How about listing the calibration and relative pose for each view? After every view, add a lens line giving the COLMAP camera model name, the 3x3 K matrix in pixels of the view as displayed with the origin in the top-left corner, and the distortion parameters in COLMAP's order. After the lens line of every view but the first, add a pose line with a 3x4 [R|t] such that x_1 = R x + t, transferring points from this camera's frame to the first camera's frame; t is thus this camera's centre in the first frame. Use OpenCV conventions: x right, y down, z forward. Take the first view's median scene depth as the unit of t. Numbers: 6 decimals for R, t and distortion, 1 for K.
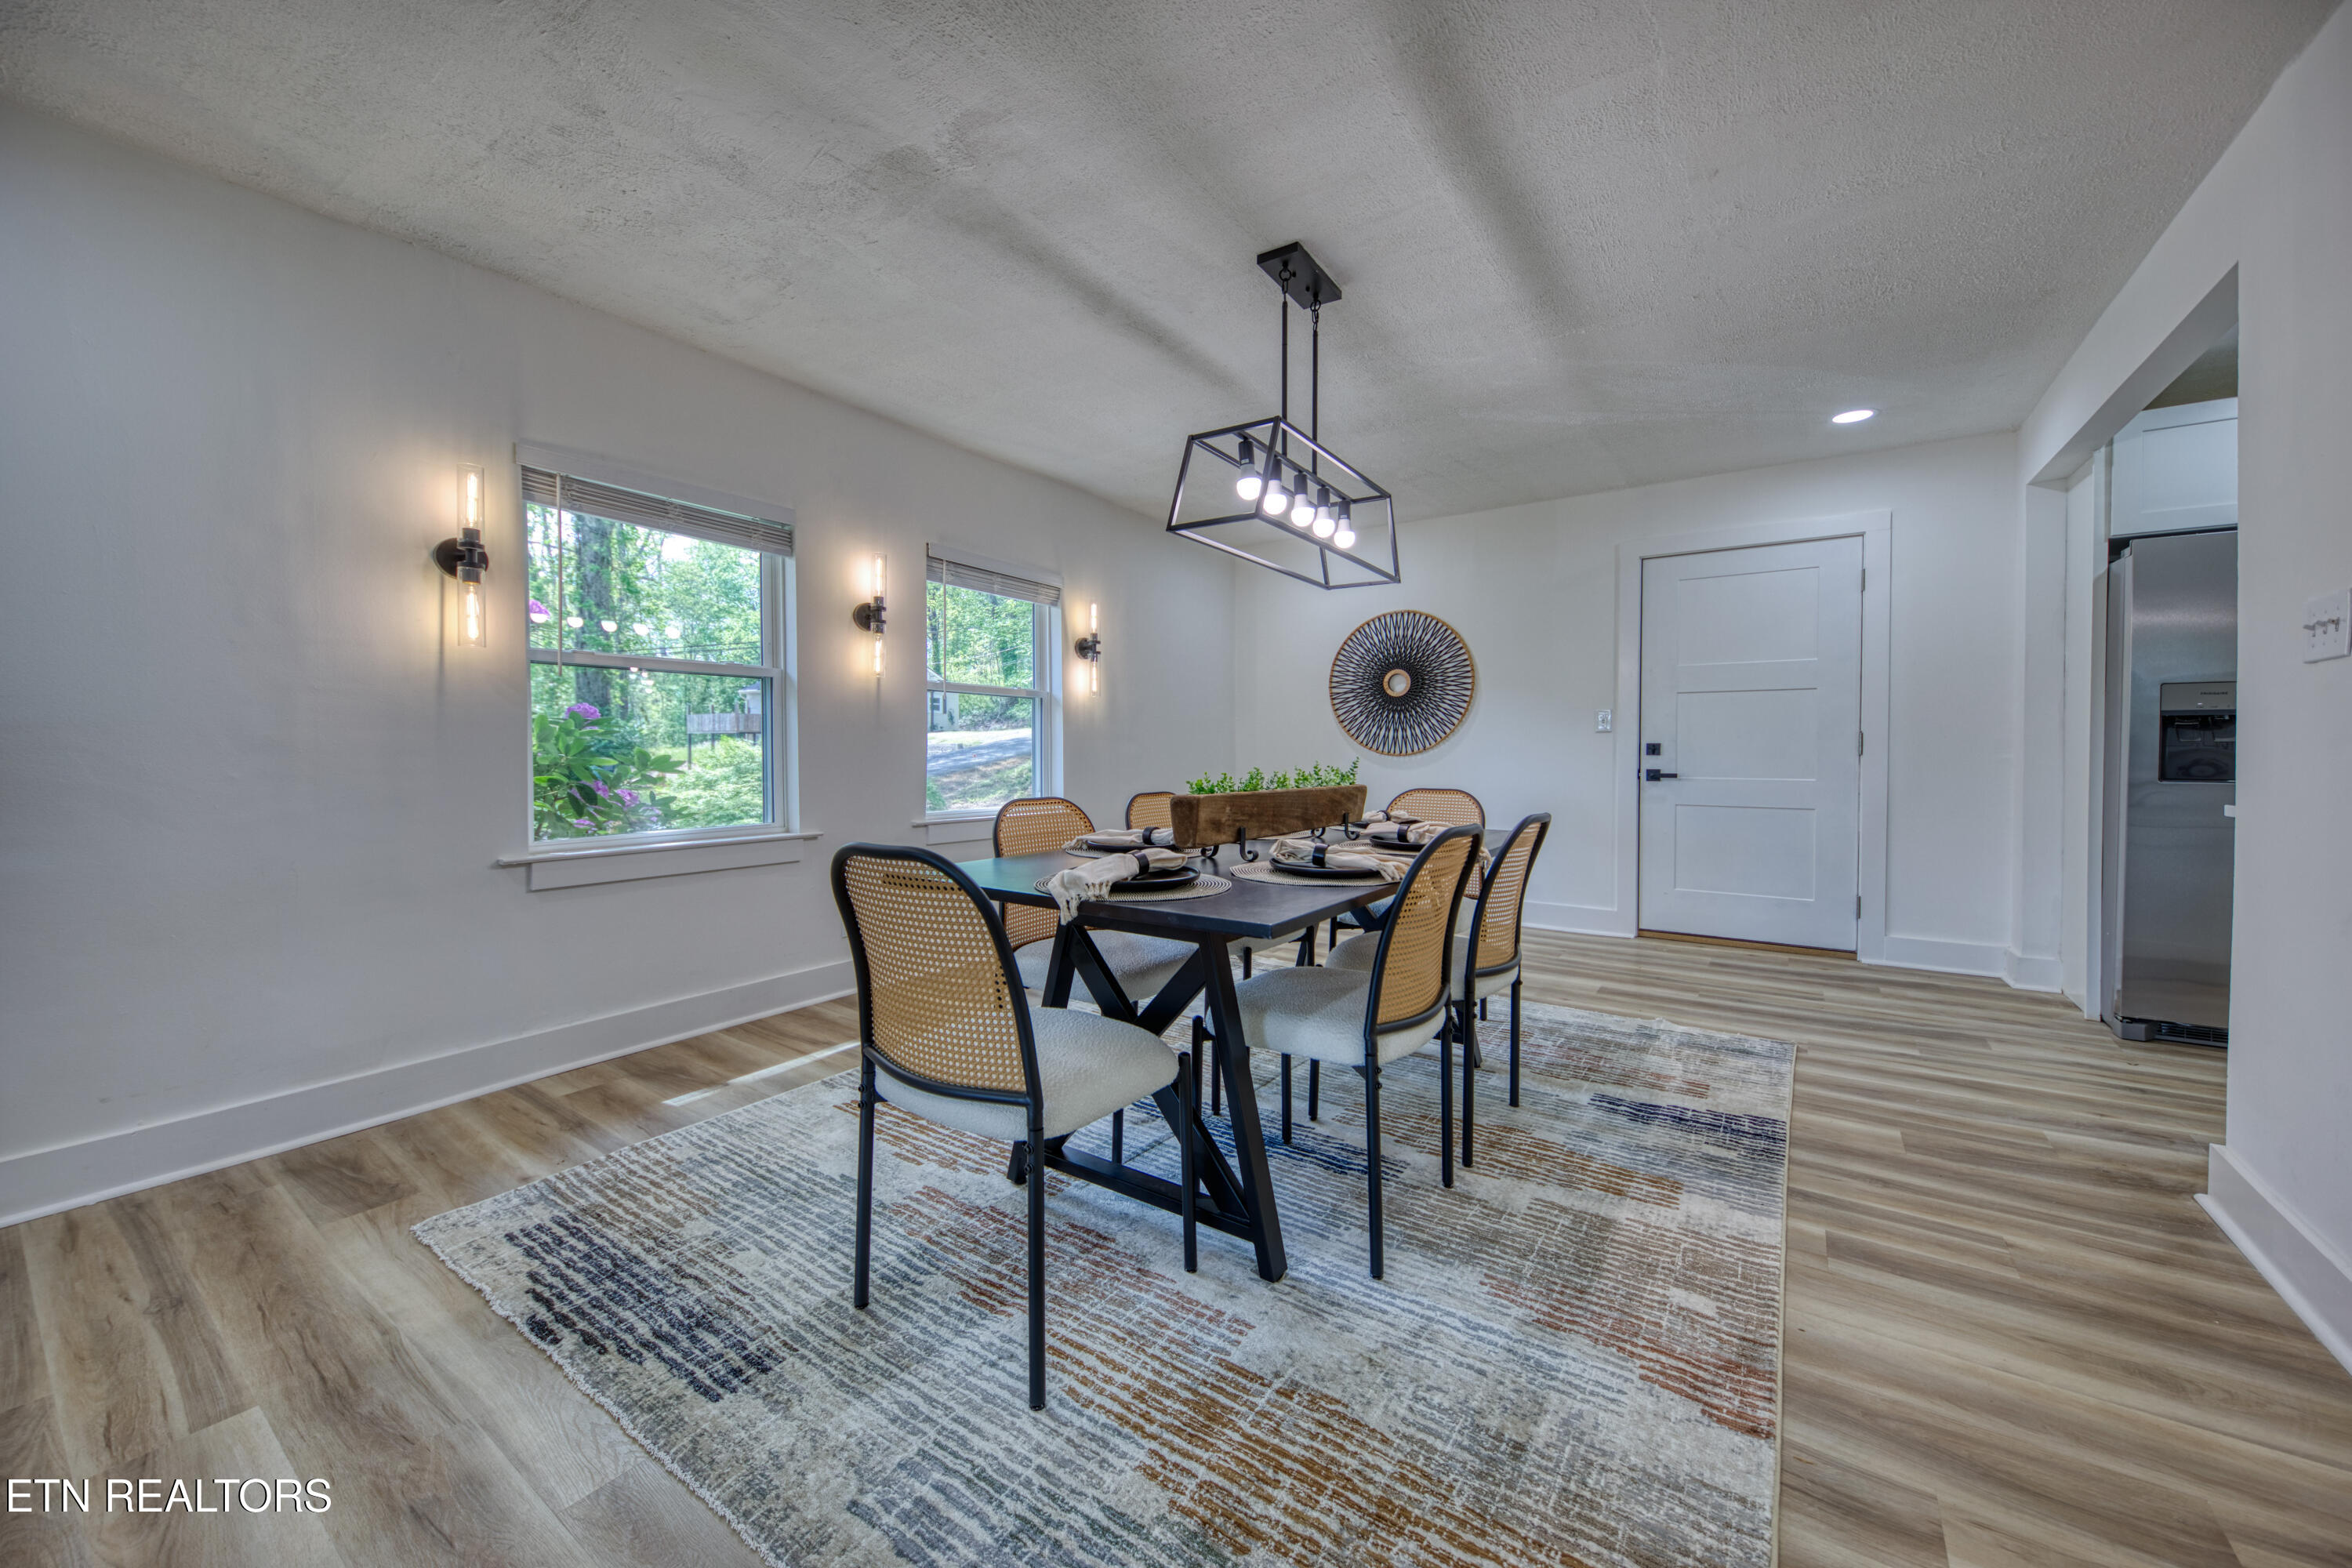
lens RADIAL K [[872.4, 0, 1173.8], [0, 872.4, 772.5], [0, 0, 1]] dist [0.001750, 0.000087]
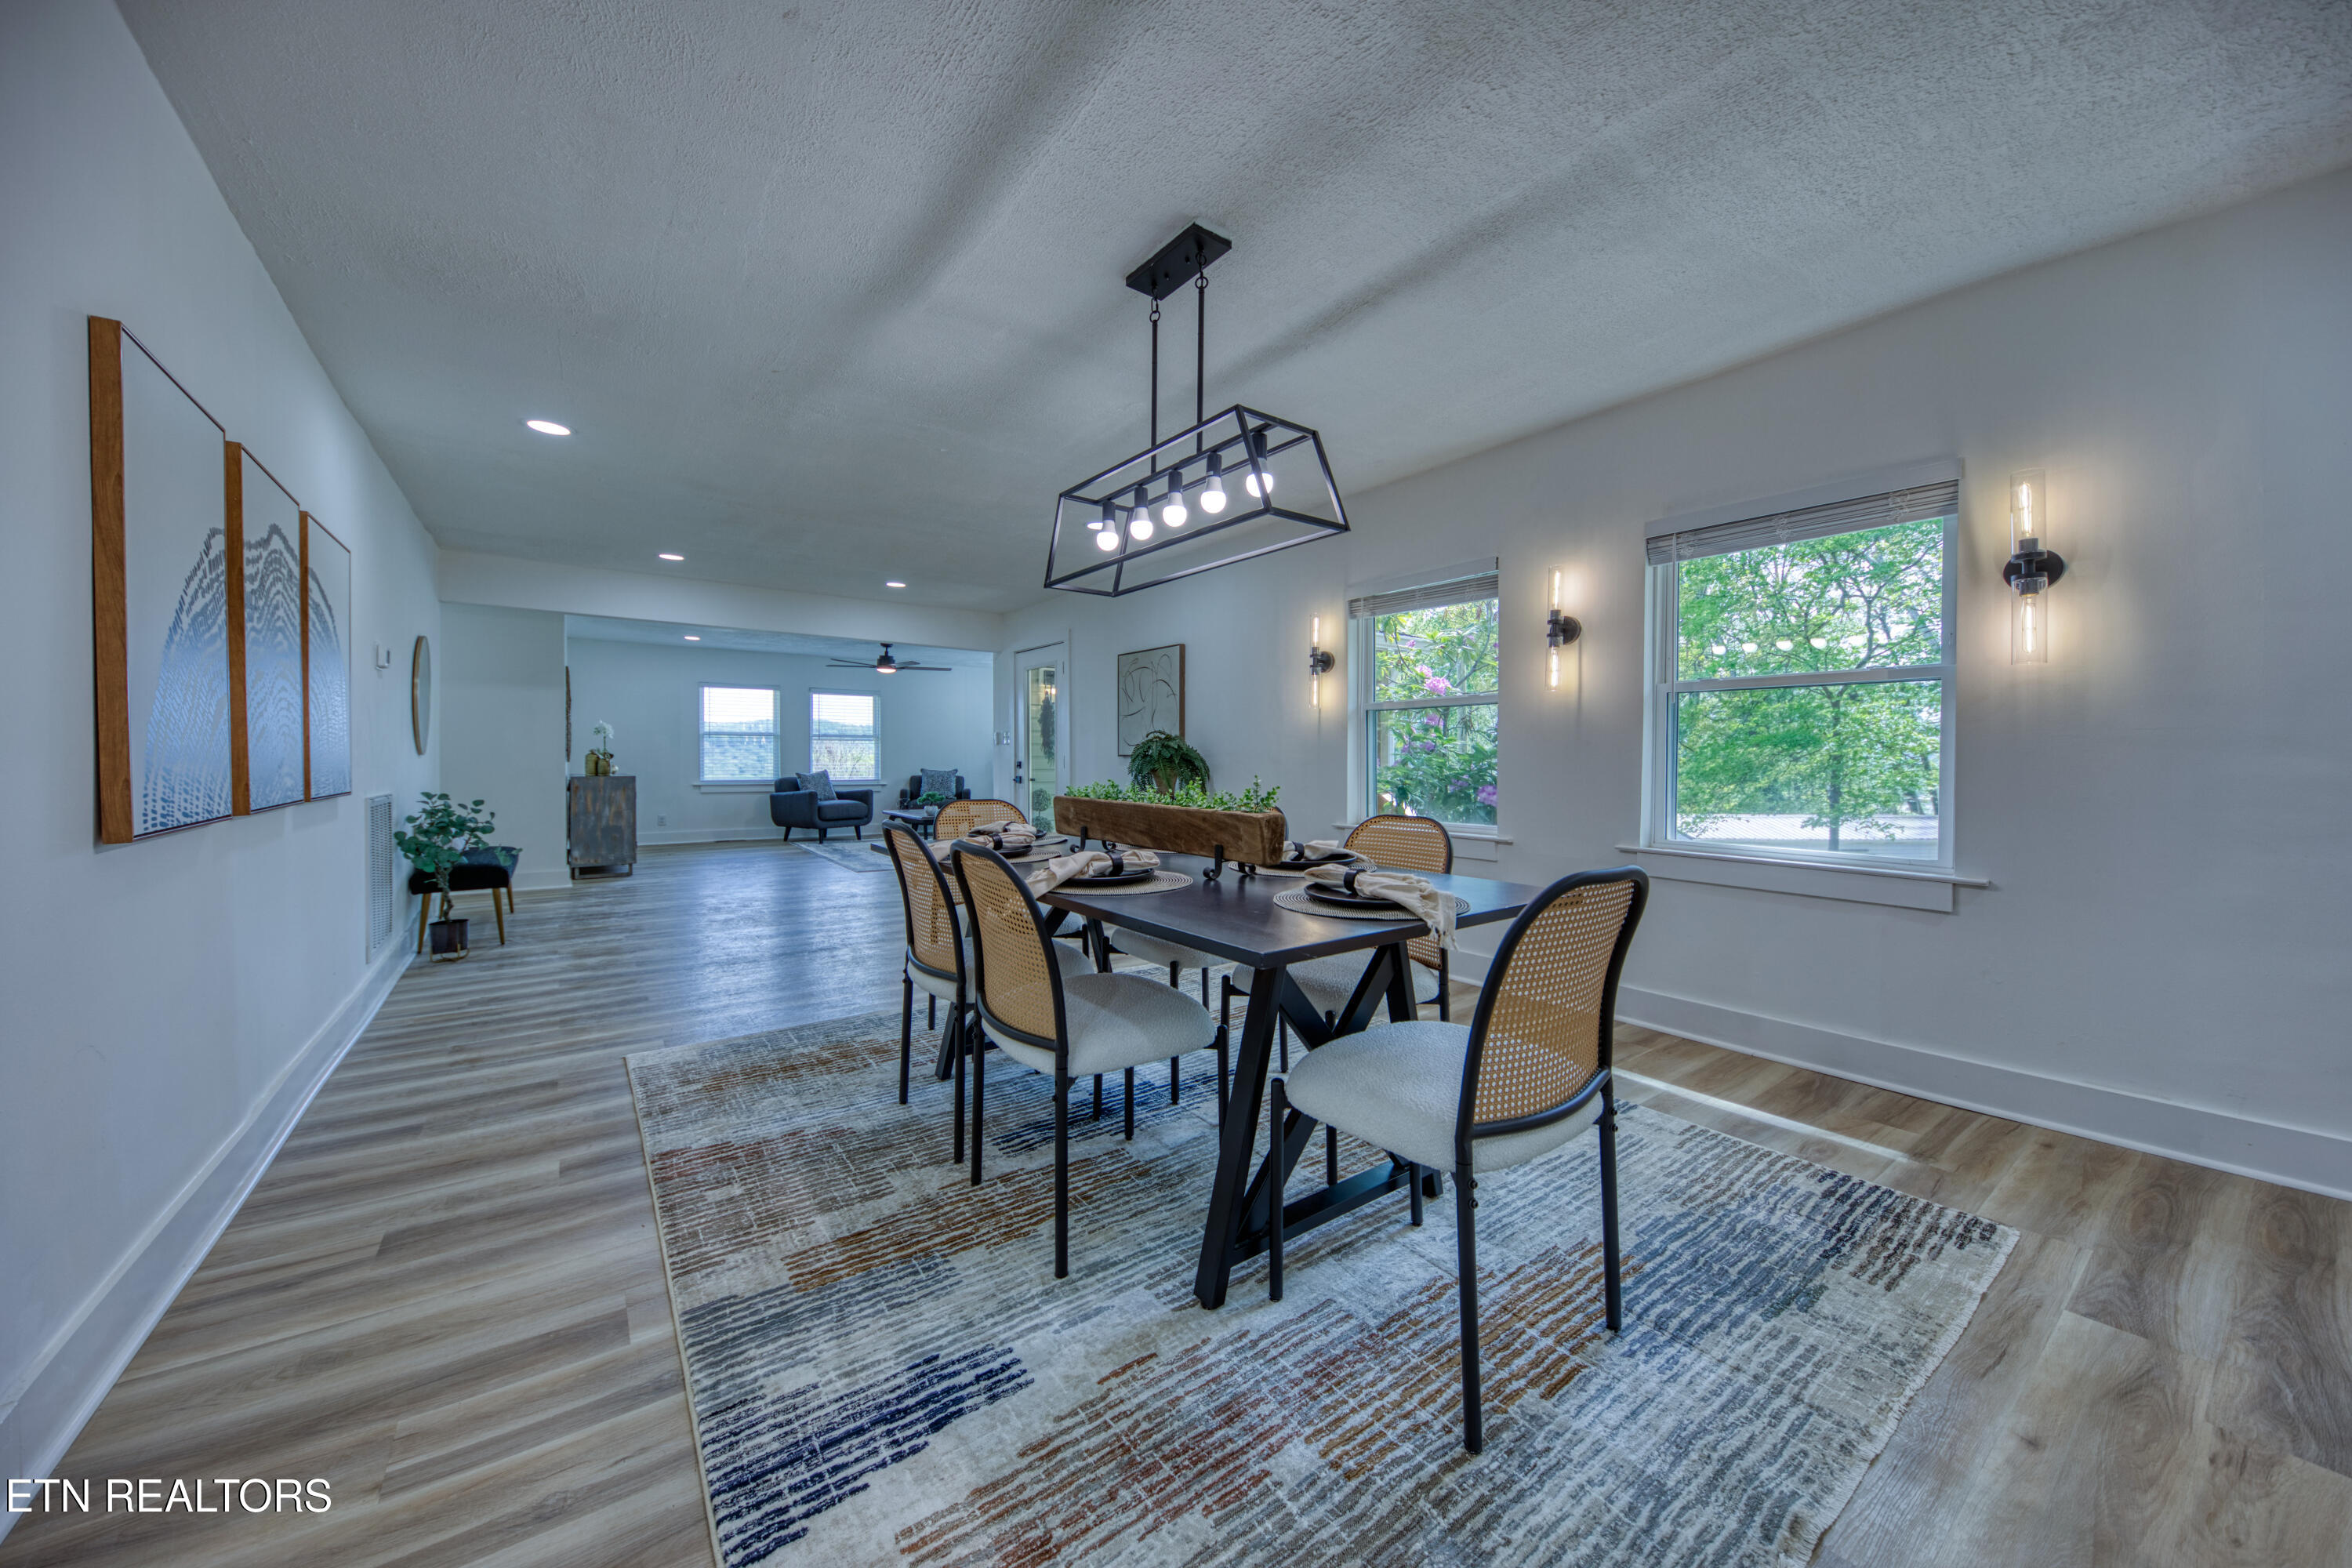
lens RADIAL K [[834.7, 0, 1177.8], [0, 834.7, 769.0], [0, 0, 1]] dist [-0.001906, -0.000191]
pose [[-0.322969, 0.007689, -0.946378, 0.783083], [-0.029227, 0.999409, 0.018094, -0.029870], [0.945958, 0.033503, -0.322554, 1.022628]]
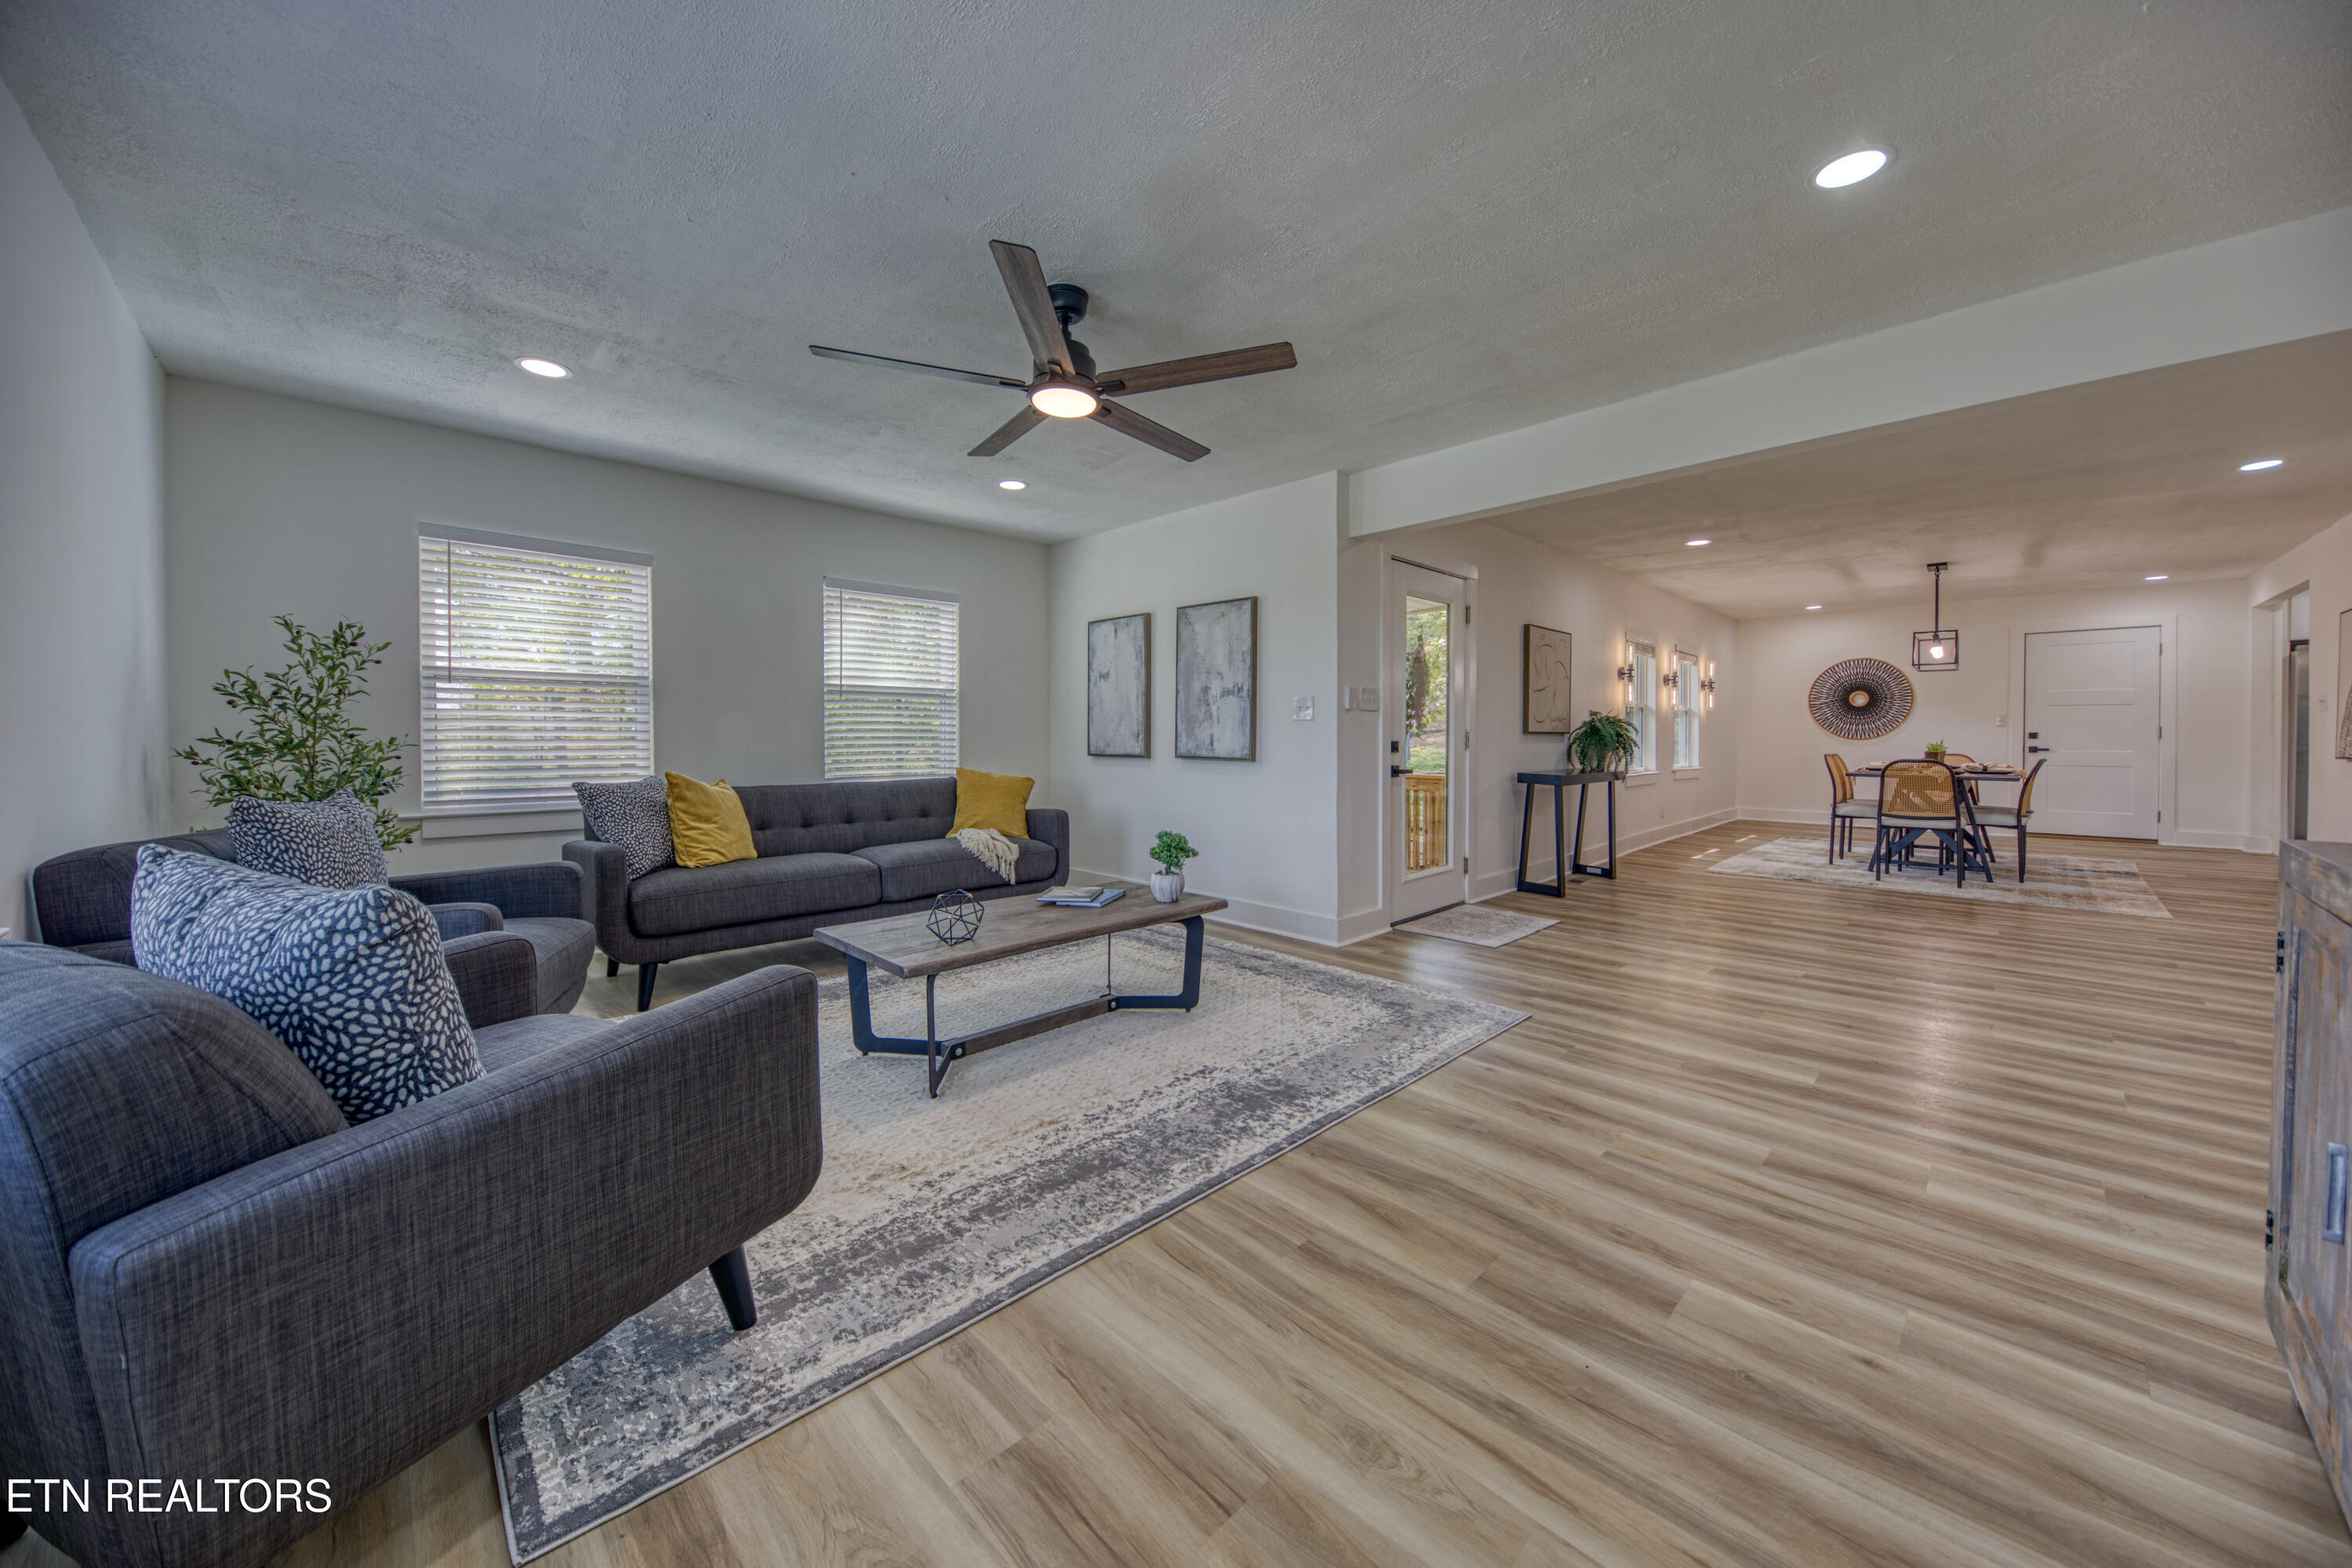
lens RADIAL K [[834.7, 0, 1259.8], [0, 834.7, 754.2], [0, 0, 1]] dist [-0.001906, -0.000191]
pose [[0.991007, -0.002015, -0.133791, -1.131206], [0.001451, 0.999990, -0.004313, 0.023961], [0.133799, 0.004080, 0.991000, -1.314047]]
